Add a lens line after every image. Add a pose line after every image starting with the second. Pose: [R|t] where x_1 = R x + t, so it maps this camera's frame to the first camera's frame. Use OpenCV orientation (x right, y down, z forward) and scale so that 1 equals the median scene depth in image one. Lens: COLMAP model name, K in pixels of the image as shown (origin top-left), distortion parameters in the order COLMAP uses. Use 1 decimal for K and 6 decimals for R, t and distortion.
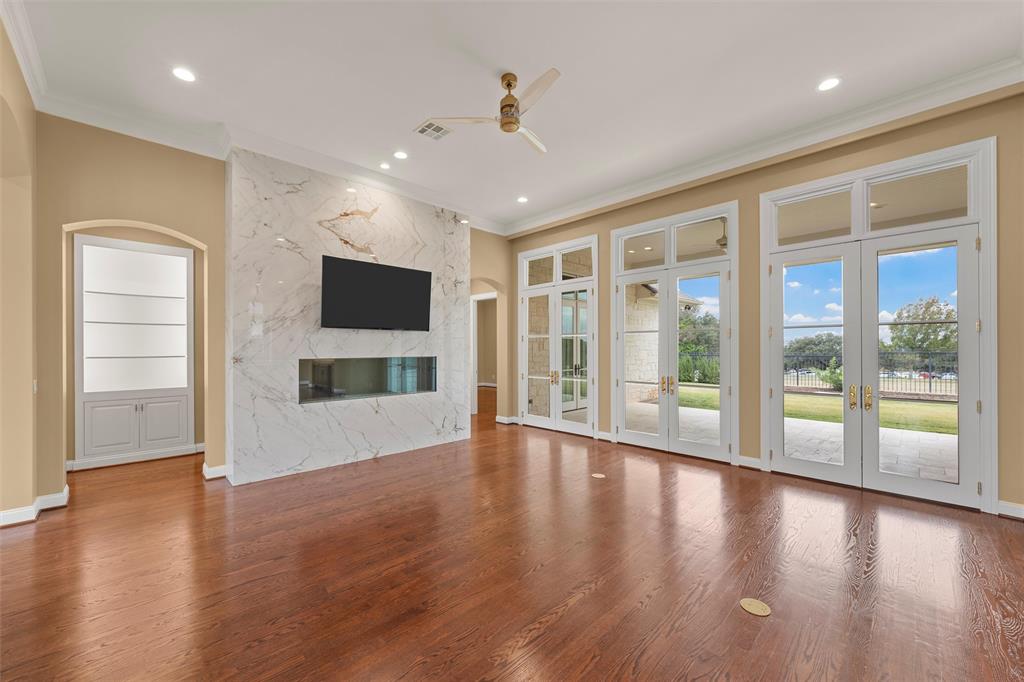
lens RADIAL K [[400.3, 0, 512.2], [0, 400.3, 347.9], [0, 0, 1]] dist [0.002158, -0.000047]
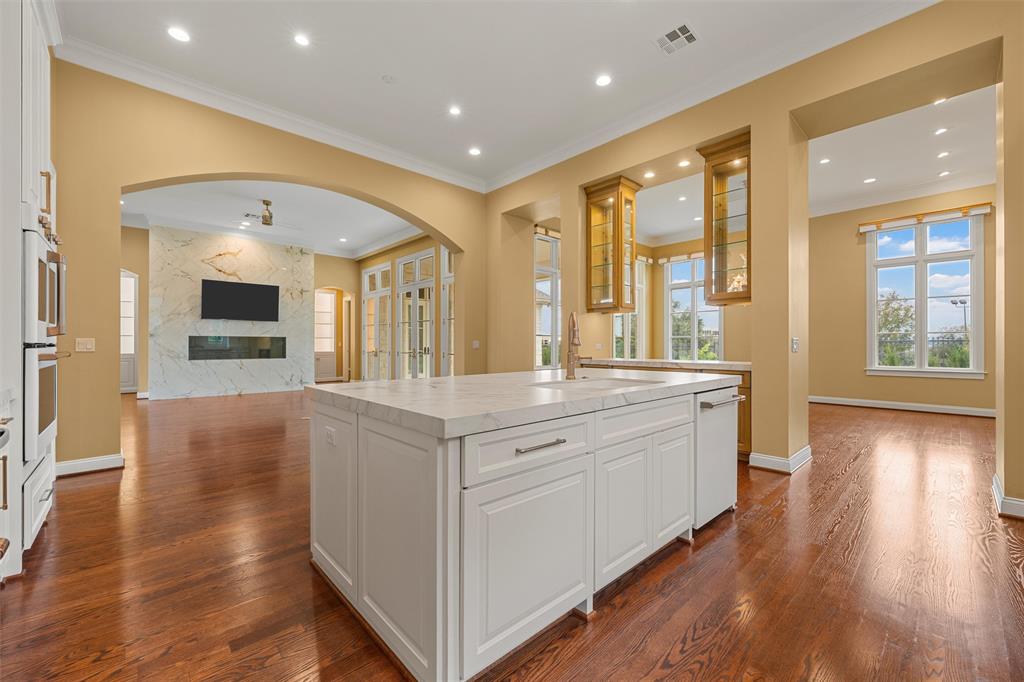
lens RADIAL K [[412.7, 0, 512.9], [0, 412.7, 344.2], [0, 0, 1]] dist [-0.005944, 0.001227]
pose [[0.999585, 0.003745, -0.028546, 0.809851], [-0.003731, 0.999993, 0.000569, 0.047483], [0.028548, -0.000462, 0.999592, -0.677245]]
